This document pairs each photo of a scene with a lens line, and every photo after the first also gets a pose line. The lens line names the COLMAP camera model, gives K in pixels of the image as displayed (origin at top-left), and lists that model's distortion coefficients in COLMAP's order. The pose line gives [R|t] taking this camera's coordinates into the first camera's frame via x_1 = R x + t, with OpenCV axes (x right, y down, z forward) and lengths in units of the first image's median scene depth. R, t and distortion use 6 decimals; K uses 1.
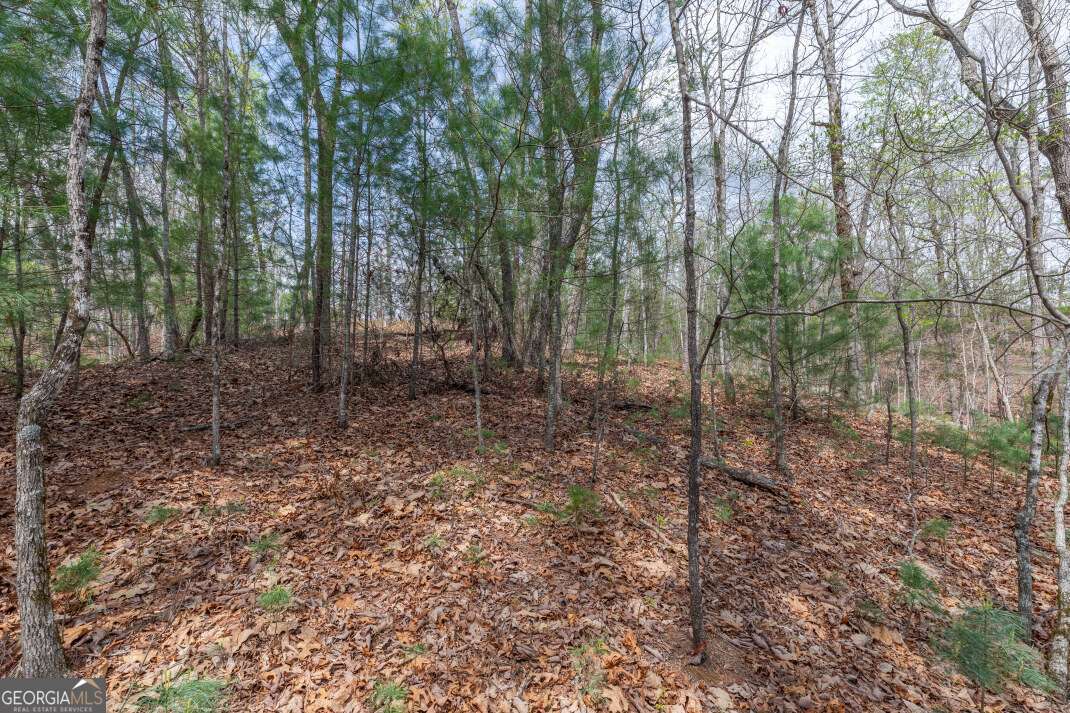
lens RADIAL K [[474.2, 0, 530.9], [0, 474.2, 358.8], [0, 0, 1]] dist [0.002873, -0.000688]
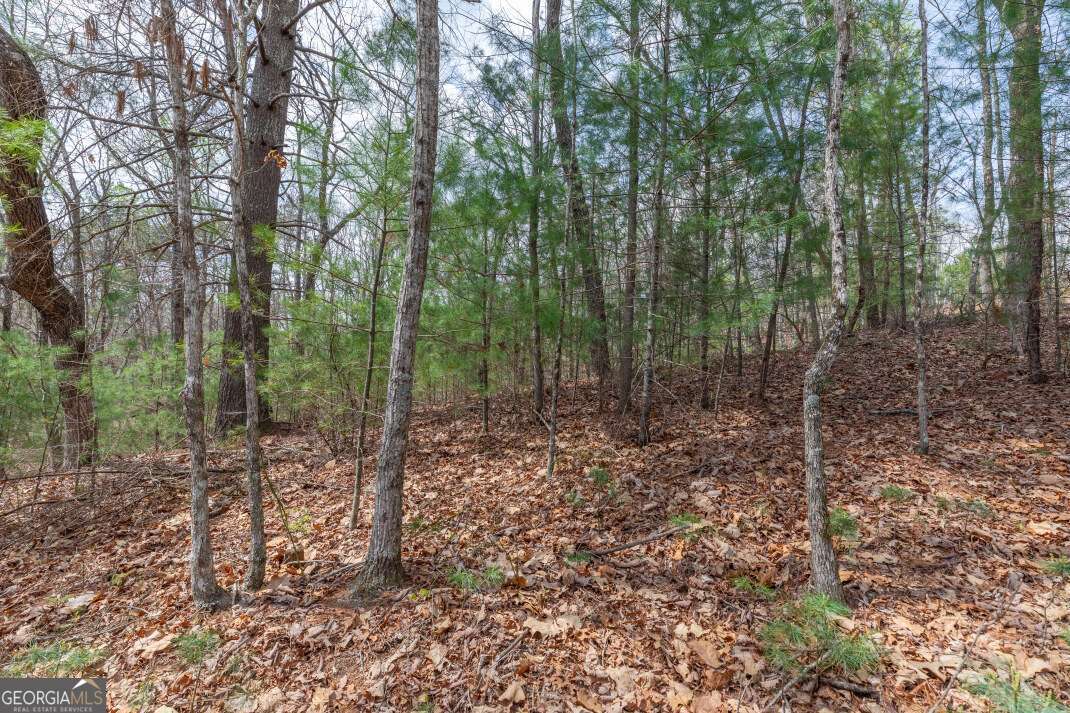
lens RADIAL K [[474.2, 0, 534.0], [0, 474.2, 356.1], [0, 0, 1]] dist [0.002873, -0.000688]
pose [[0.367362, 0.001013, -0.930077, -0.092548], [0.022114, 0.999707, 0.009824, 0.005421], [0.929815, -0.024177, 0.367233, -0.076133]]
